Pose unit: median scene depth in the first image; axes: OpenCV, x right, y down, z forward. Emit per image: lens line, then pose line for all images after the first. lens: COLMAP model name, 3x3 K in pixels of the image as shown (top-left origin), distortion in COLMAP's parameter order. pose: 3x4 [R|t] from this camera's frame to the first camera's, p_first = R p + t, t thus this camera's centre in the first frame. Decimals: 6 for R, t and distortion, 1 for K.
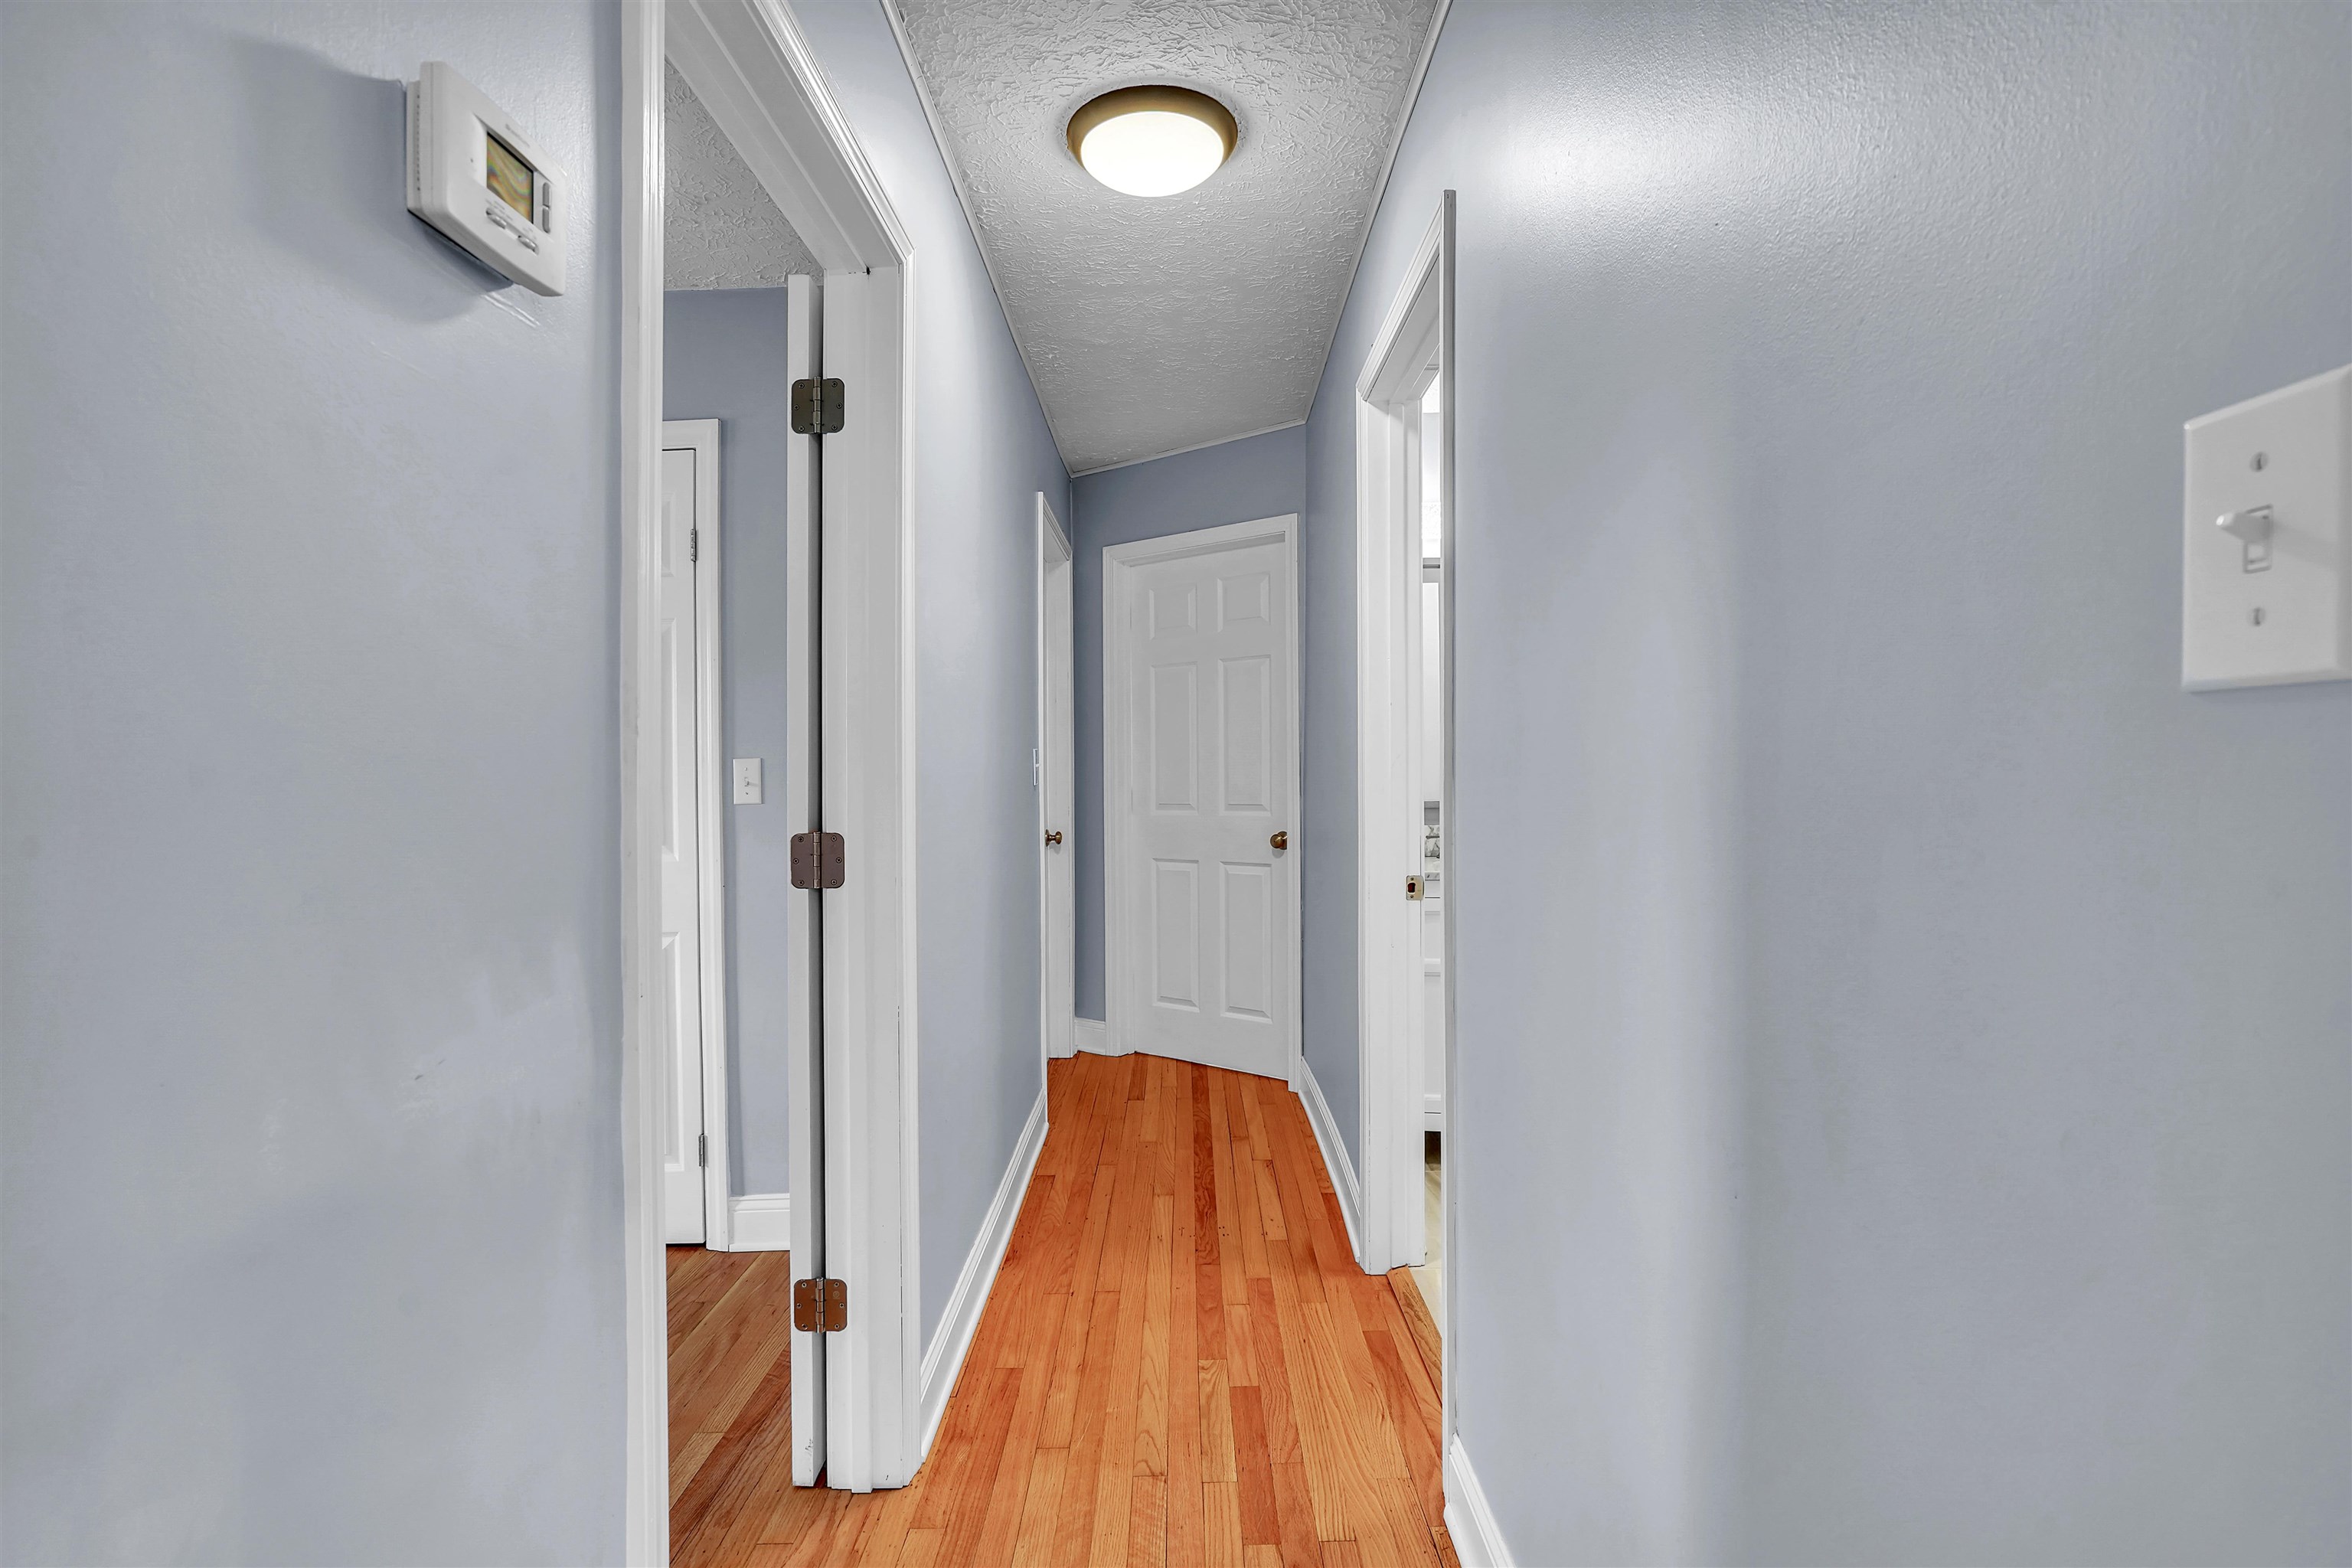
lens RADIAL K [[1110.8, 0, 1177.7], [0, 1110.8, 786.1], [0, 0, 1]] dist [-0.043204, 0.016896]
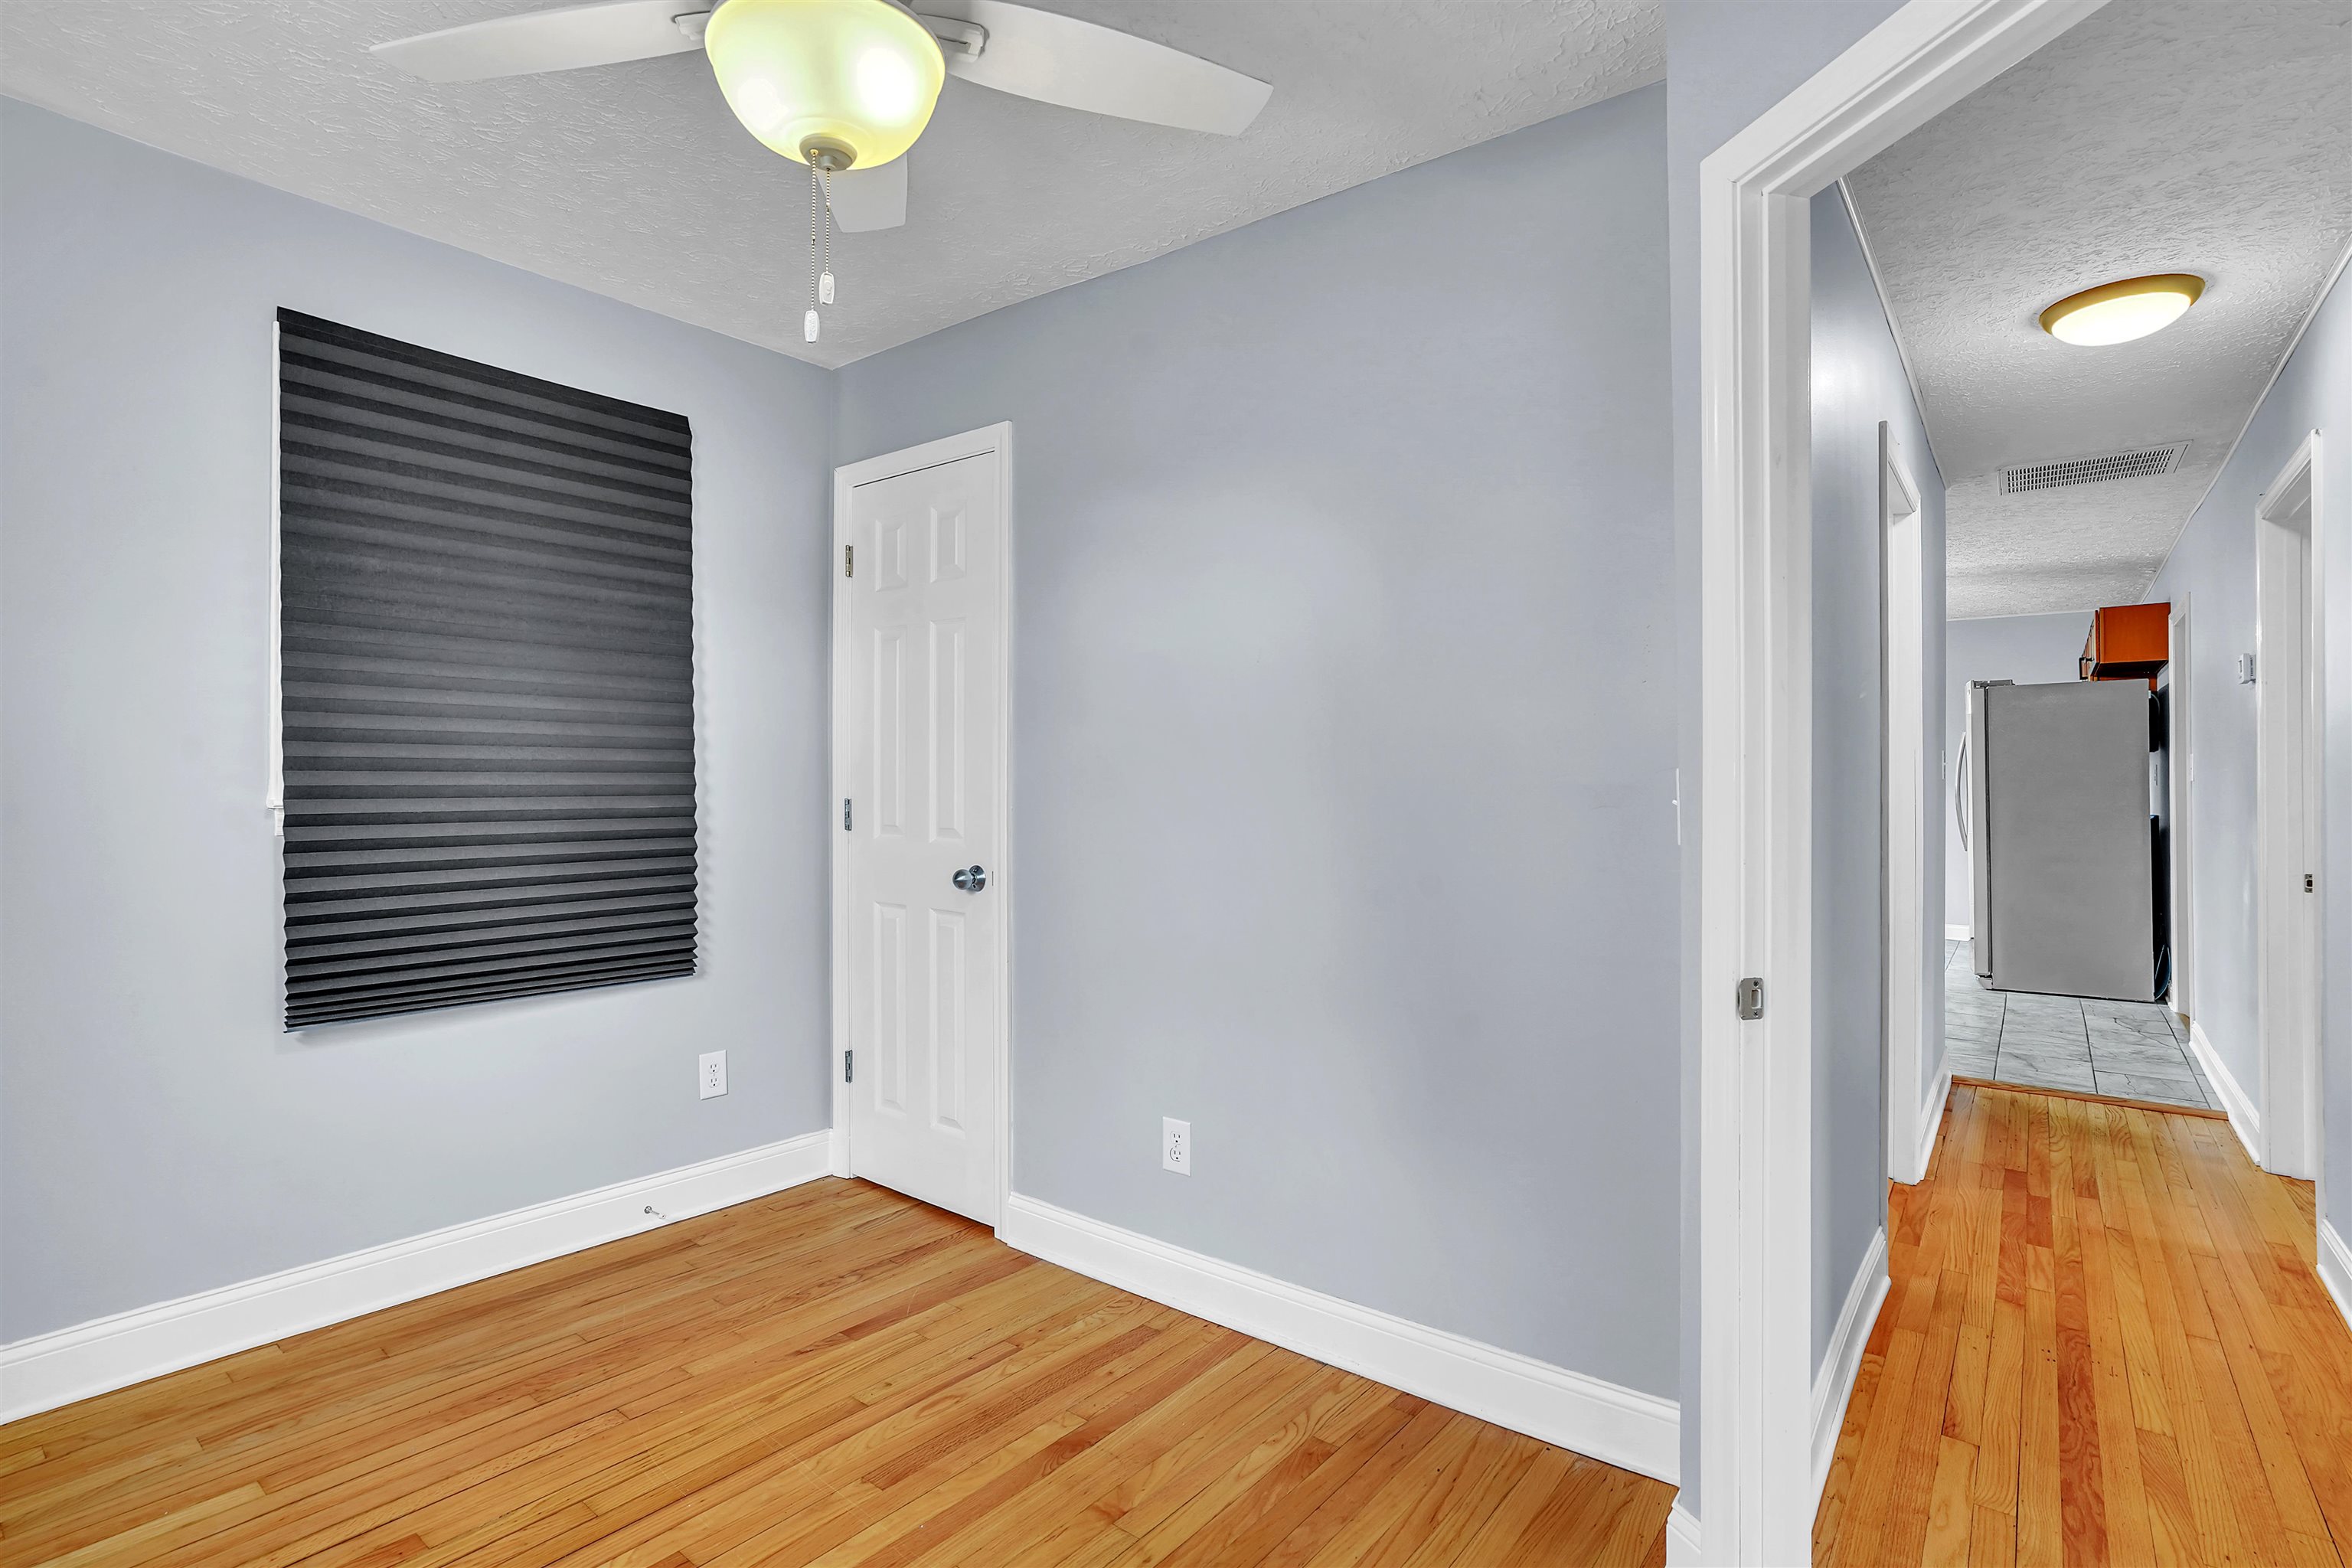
lens RADIAL K [[1110.8, 0, 1190.0], [0, 1110.8, 779.4], [0, 0, 1]] dist [-0.043204, 0.016896]
pose [[-0.792175, 0.003164, 0.610285, 0.055630], [0.007595, 0.999960, 0.004675, -0.044116], [-0.610246, 0.008338, -0.792168, 2.073233]]
